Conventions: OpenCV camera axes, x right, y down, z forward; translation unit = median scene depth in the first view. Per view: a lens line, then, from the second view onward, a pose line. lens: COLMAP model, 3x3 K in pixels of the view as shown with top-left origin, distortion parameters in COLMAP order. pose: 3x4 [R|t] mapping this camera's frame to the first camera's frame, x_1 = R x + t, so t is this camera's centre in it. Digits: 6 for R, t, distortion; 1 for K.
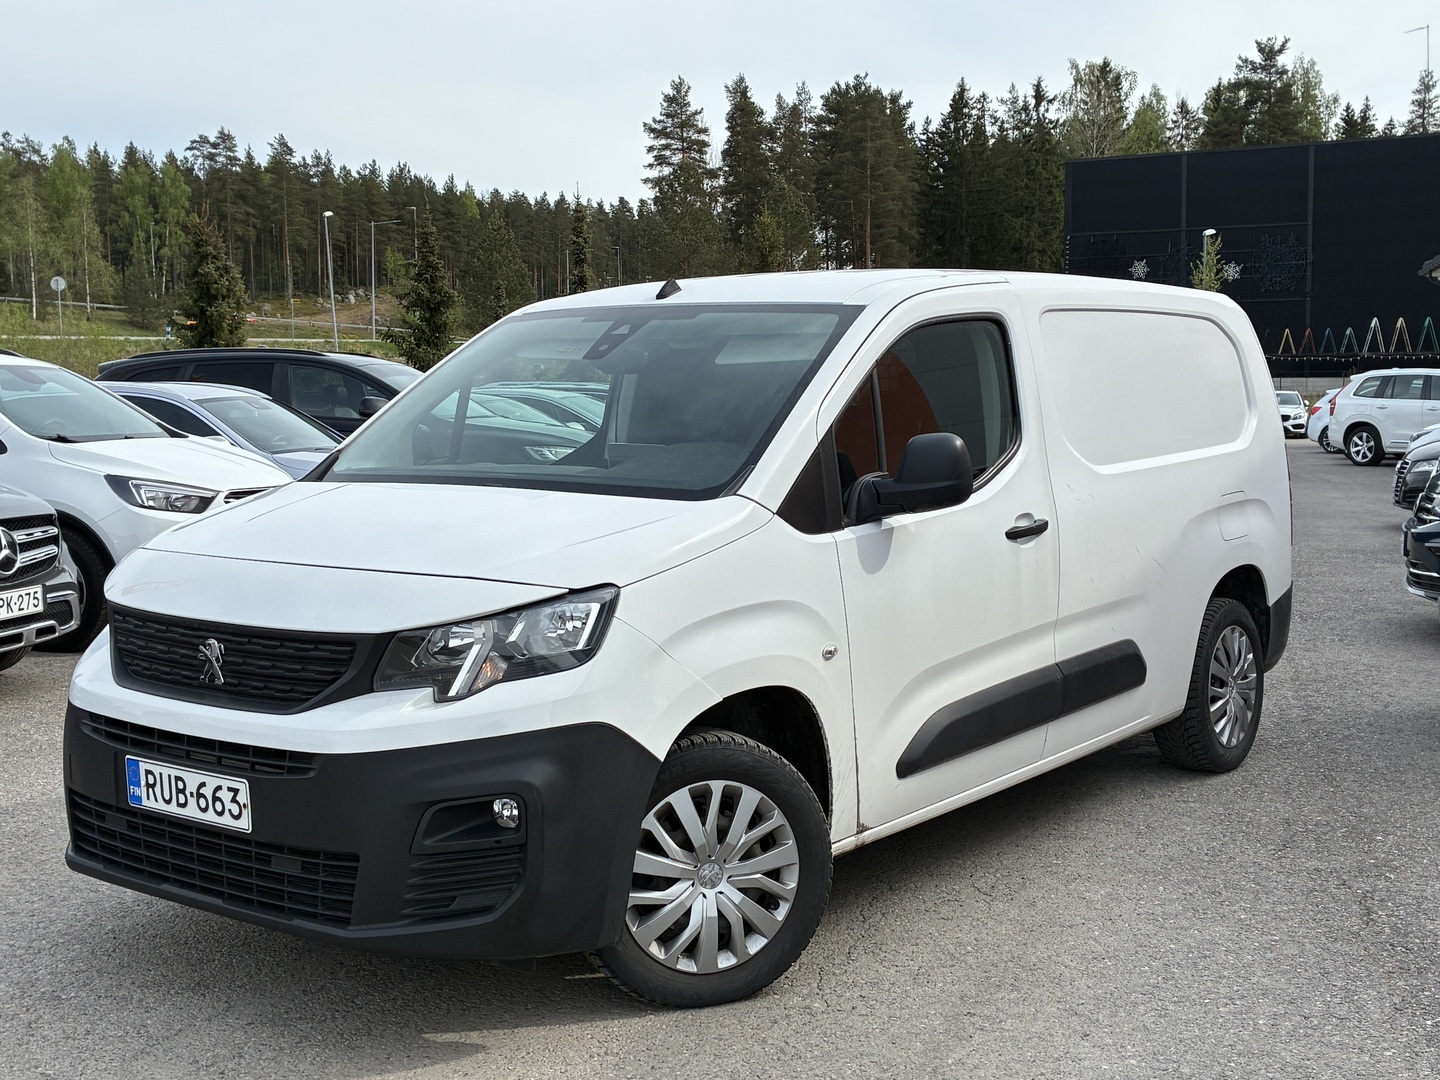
lens RADIAL K [[1762.2, 0, 796.9], [0, 1762.2, 539.5], [0, 0, 1]] dist [0.202015, -0.632559]
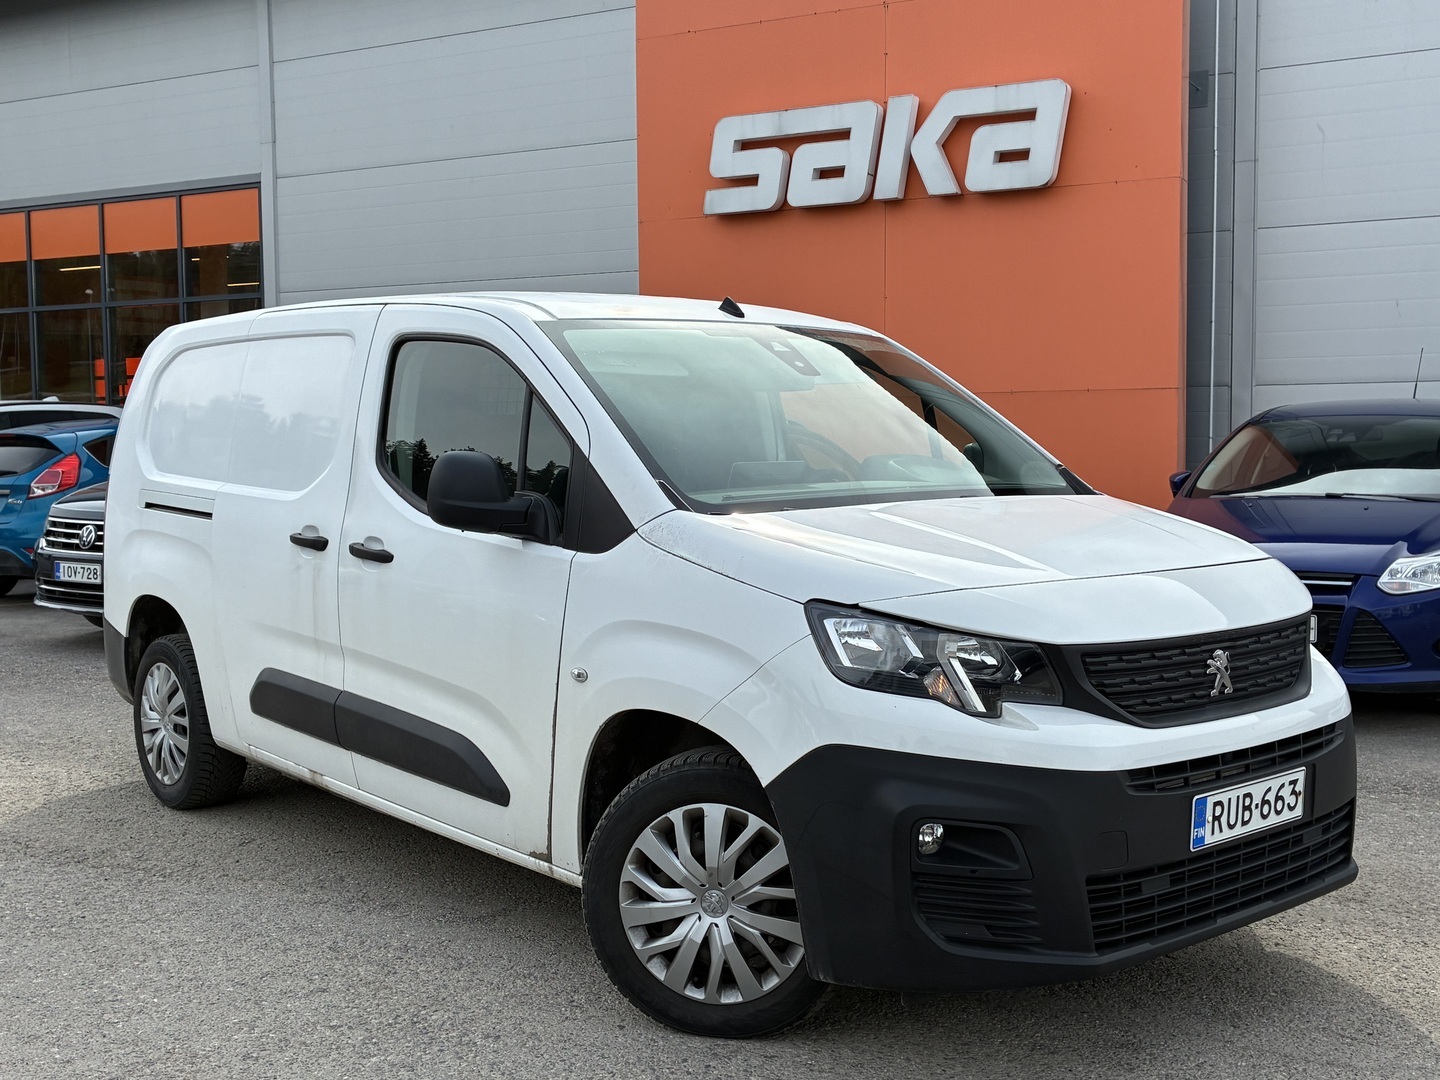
lens RADIAL K [[1592.4, 0, 720.0], [0, 1592.4, 540.0], [0, 0, 1]] dist [0.004975, 0.006920]
pose [[0.233019, -0.069905, 0.969956, -1.215651], [0.095031, 0.994276, 0.048828, -0.070984], [-0.967818, 0.080798, 0.238329, 1.042947]]
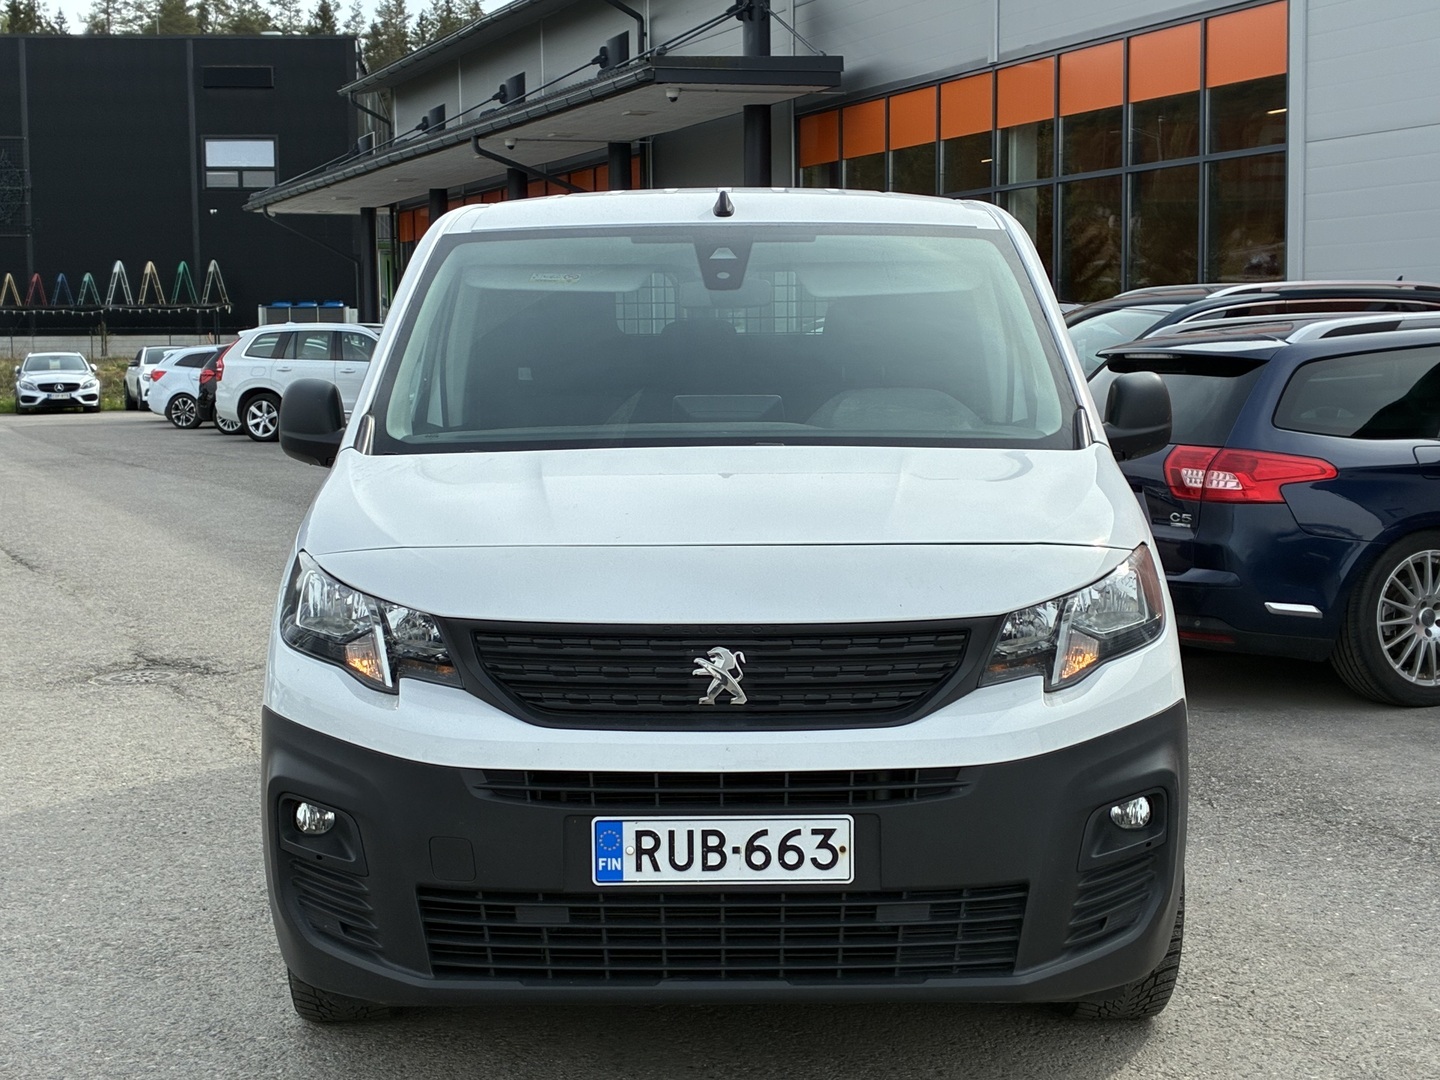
lens RADIAL K [[2262.3, 0, 720.0], [0, 2262.3, 540.0], [0, 0, 1]] dist [0.309611, -1.463015]
pose [[0.806535, -0.059898, 0.588144, -0.890726], [0.061788, 0.997946, 0.016903, -0.007043], [-0.587949, 0.022707, 0.808579, 0.208193]]
